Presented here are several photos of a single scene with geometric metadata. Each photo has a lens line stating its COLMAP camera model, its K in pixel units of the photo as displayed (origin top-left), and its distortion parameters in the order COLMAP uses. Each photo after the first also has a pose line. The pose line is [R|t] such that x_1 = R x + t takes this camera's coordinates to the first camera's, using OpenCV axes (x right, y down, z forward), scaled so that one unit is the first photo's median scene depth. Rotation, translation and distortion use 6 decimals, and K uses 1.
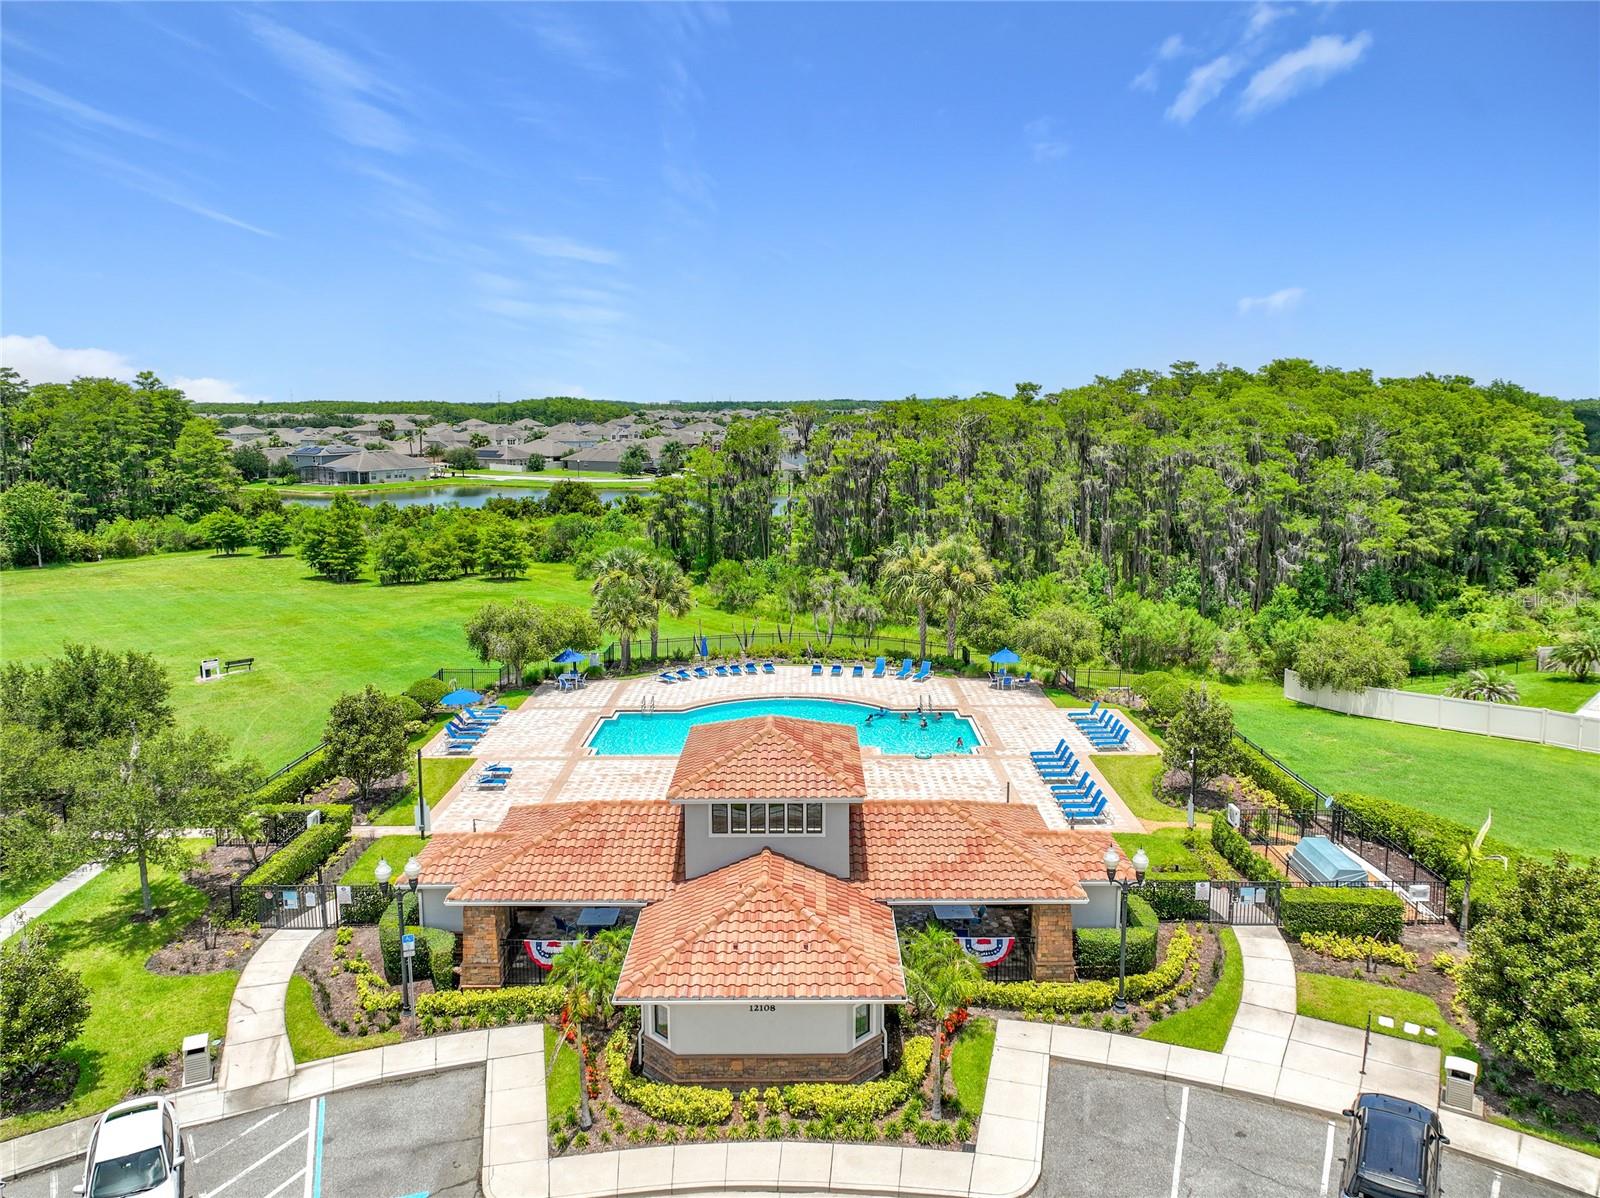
lens RADIAL K [[1198.8, 0, 791.8], [0, 1198.8, 573.4], [0, 0, 1]] dist [-0.005864, -0.001468]
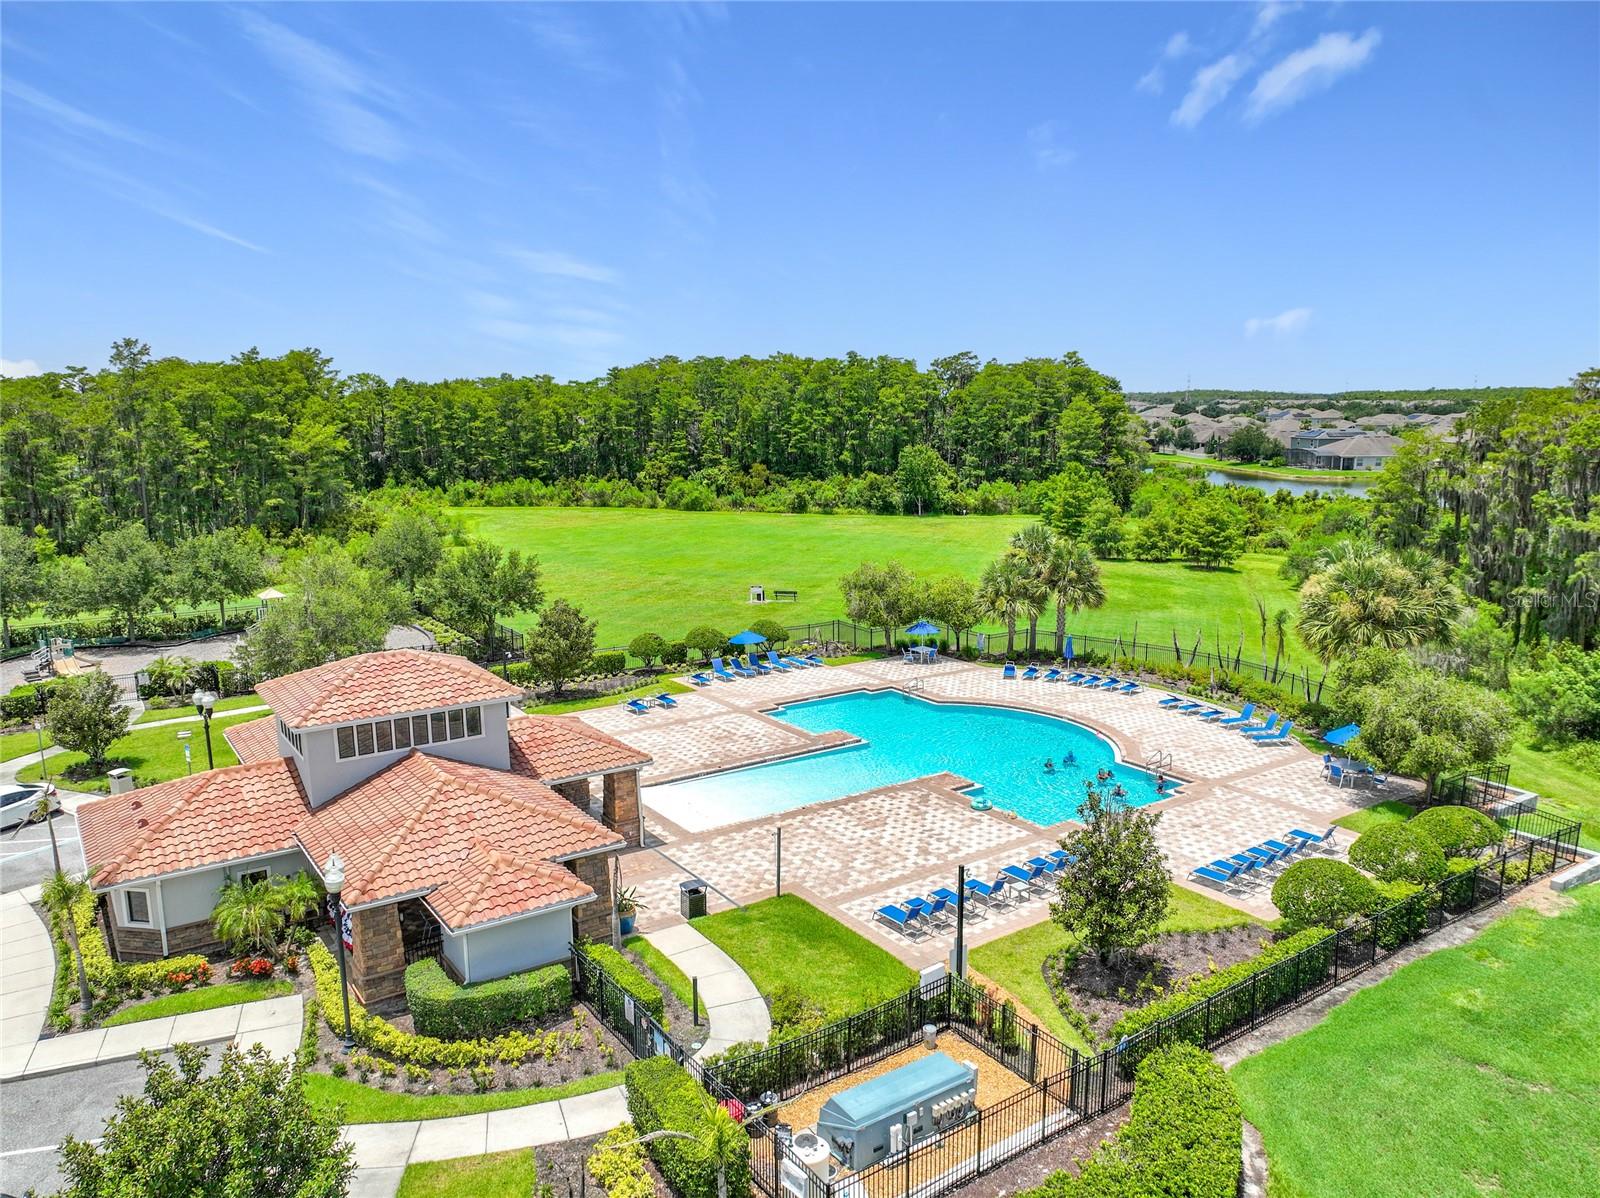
lens RADIAL K [[1178.9, 0, 795.2], [0, 1178.9, 631.1], [0, 0, 1]] dist [0.007030, 0.012917]
pose [[0.591908, 0.163674, -0.789212, 0.252809], [-0.117232, 0.986235, 0.116611, -0.013630], [0.797435, 0.023498, 0.602947, 0.173810]]
